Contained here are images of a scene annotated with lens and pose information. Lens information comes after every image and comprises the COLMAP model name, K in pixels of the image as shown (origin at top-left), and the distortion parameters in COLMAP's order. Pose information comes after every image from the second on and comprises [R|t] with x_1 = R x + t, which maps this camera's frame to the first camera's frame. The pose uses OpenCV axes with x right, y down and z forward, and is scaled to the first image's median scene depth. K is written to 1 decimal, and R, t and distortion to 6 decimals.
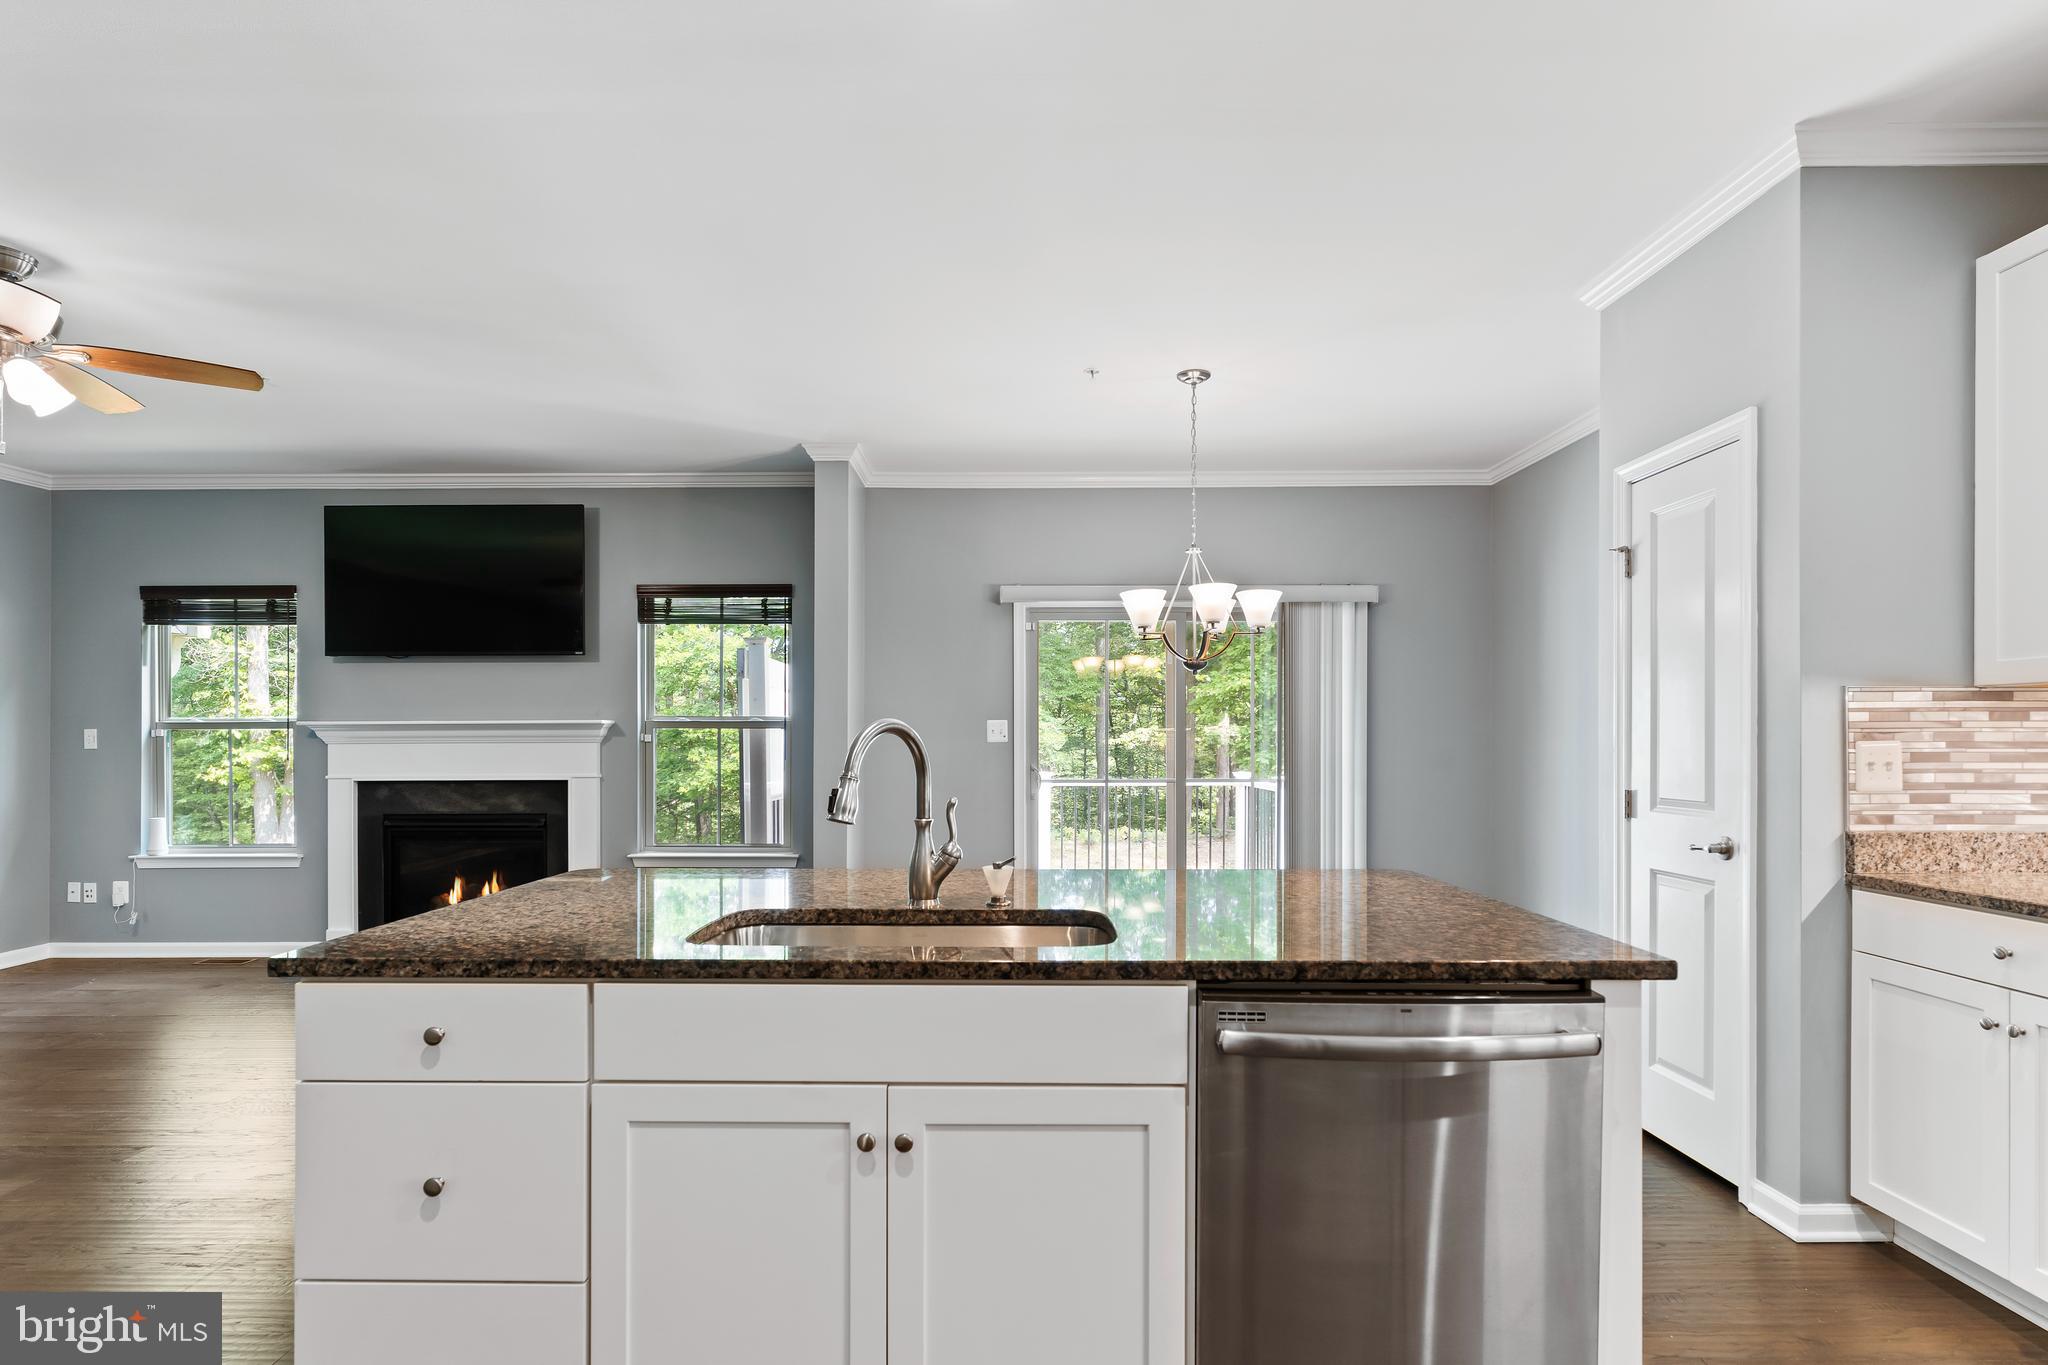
lens RADIAL K [[1063.7, 0, 1010.9], [0, 1063.7, 736.1], [0, 0, 1]] dist [-0.003205, 0.000729]
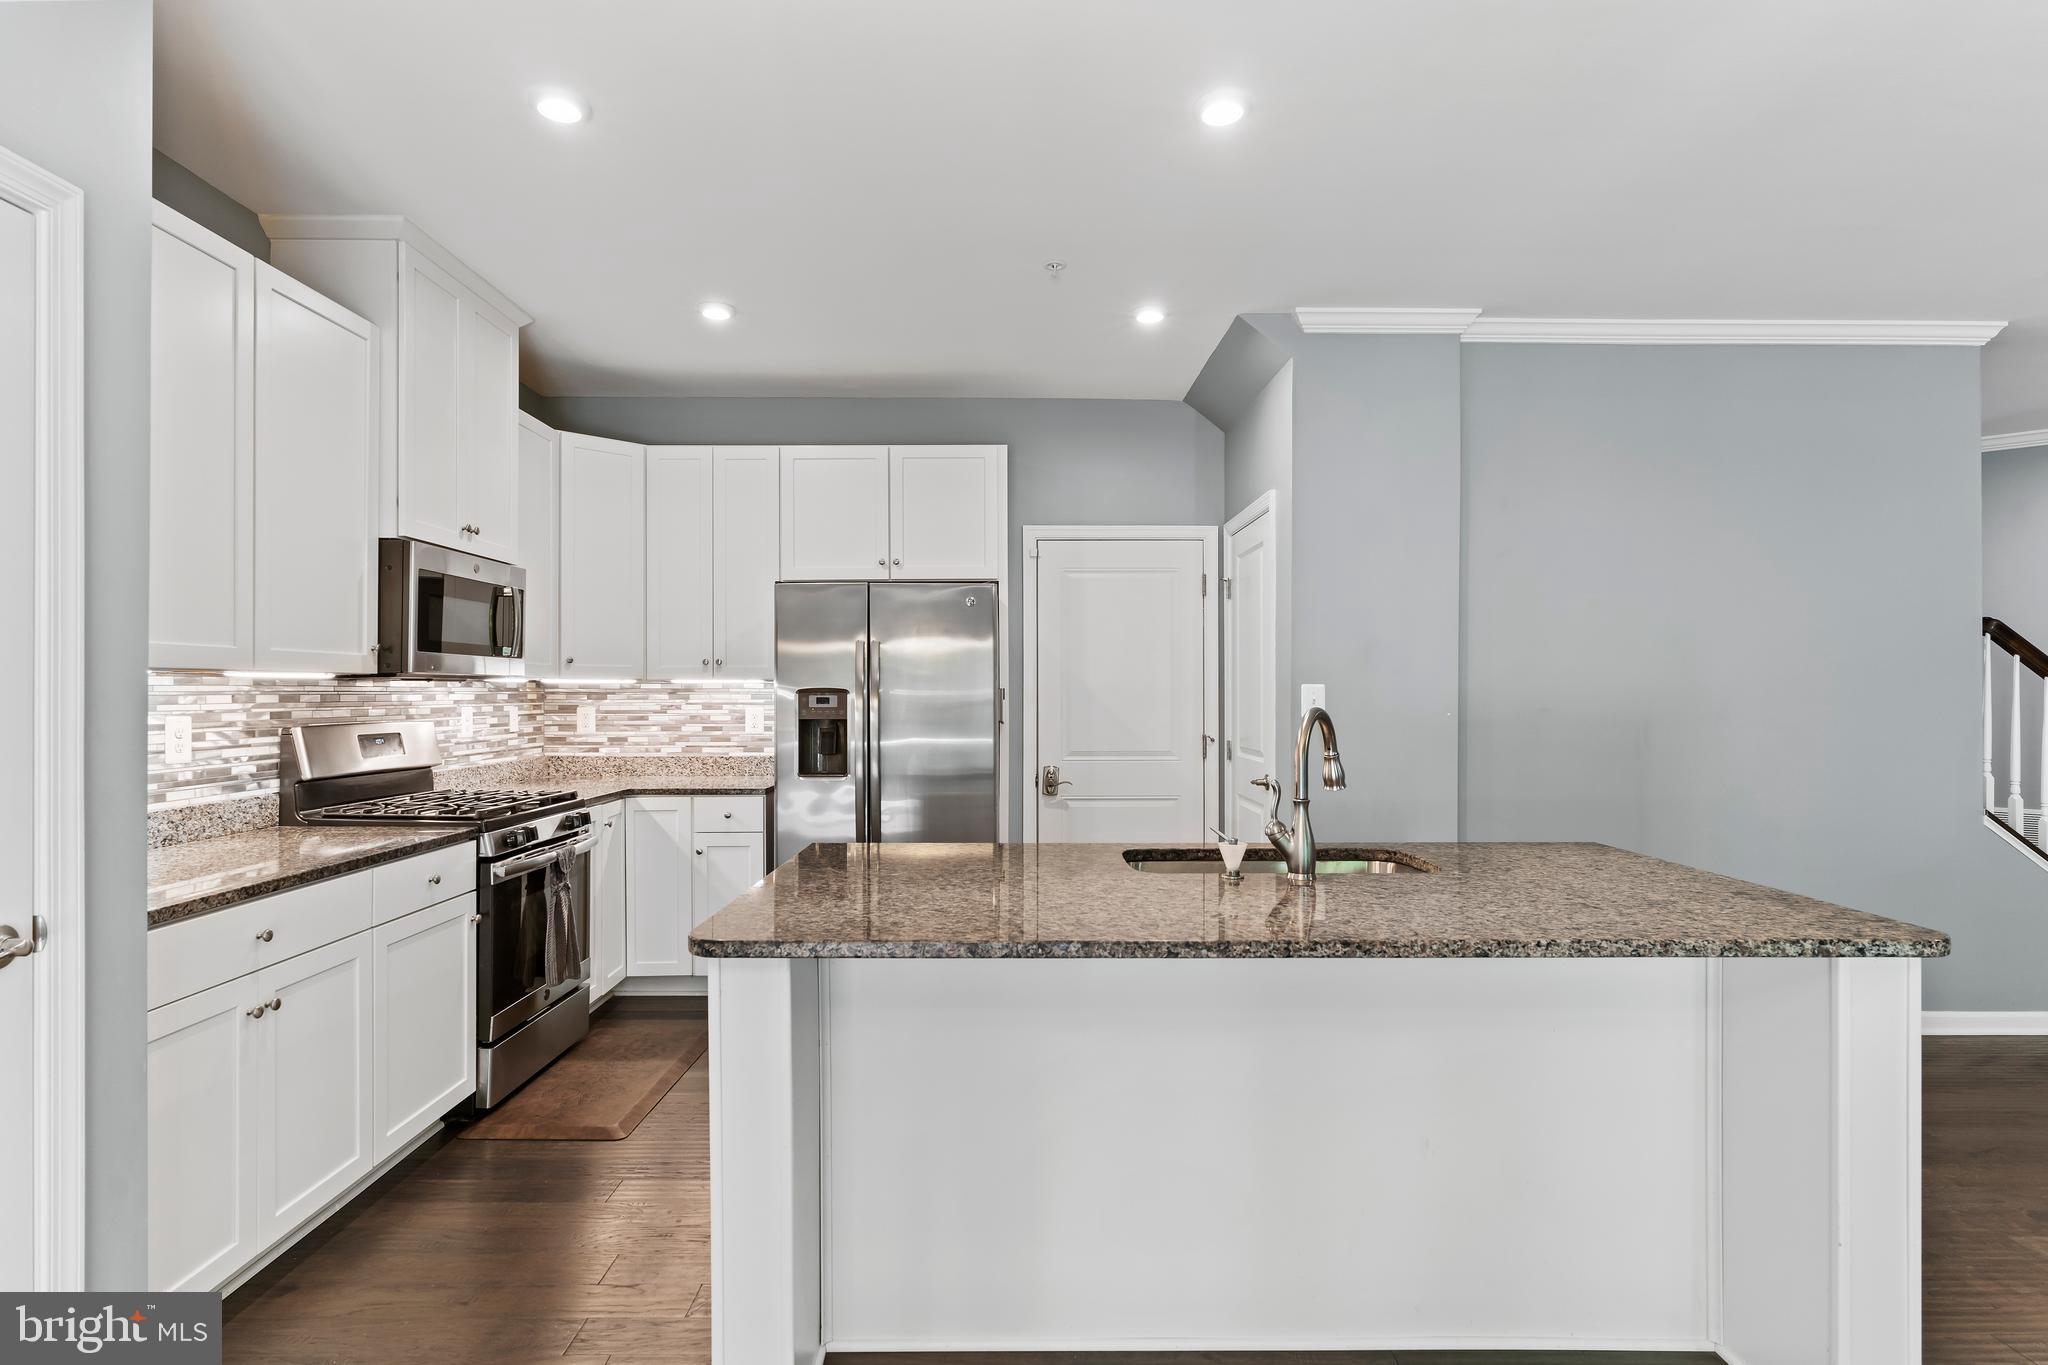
lens RADIAL K [[1131.9, 0, 1024.0], [0, 1131.9, 682.5], [0, 0, 1]] dist [0.089347, 0.000187]
pose [[-0.999880, 0.000392, -0.015473, 0.075590], [0.000563, 0.999939, -0.011064, -0.011078], [0.015467, -0.011072, -0.999819, 0.806845]]
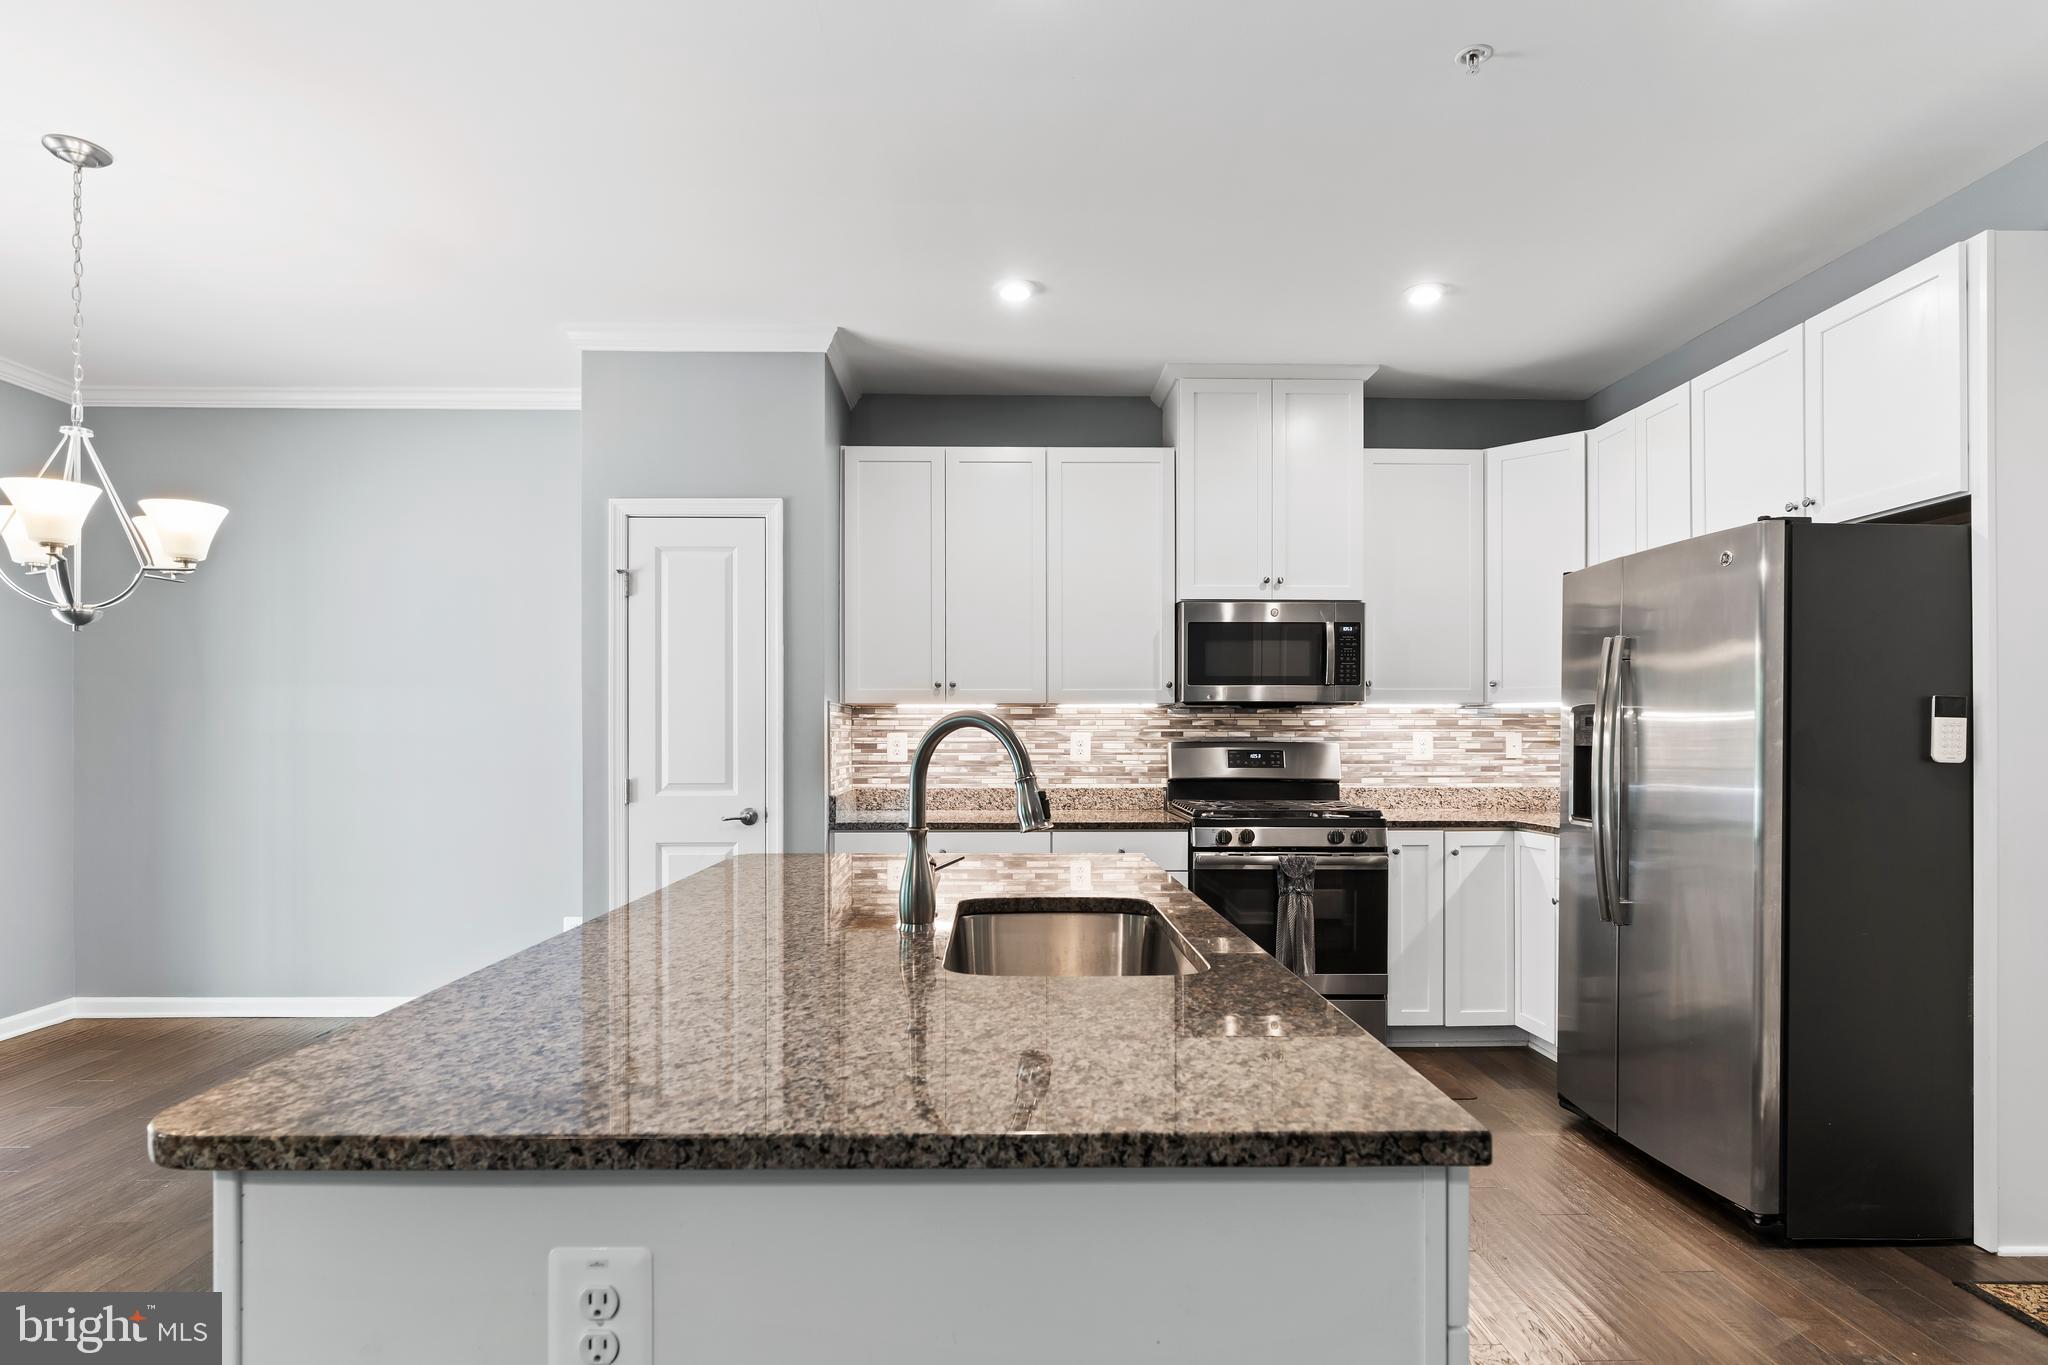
lens RADIAL K [[1063.7, 0, 1010.9], [0, 1063.7, 736.1], [0, 0, 1]] dist [-0.003205, 0.000729]
pose [[-0.025734, 0.000998, 0.999668, -0.334525], [-0.003969, 0.999992, -0.001100, 0.001792], [-0.999661, -0.003996, -0.025730, 0.339093]]
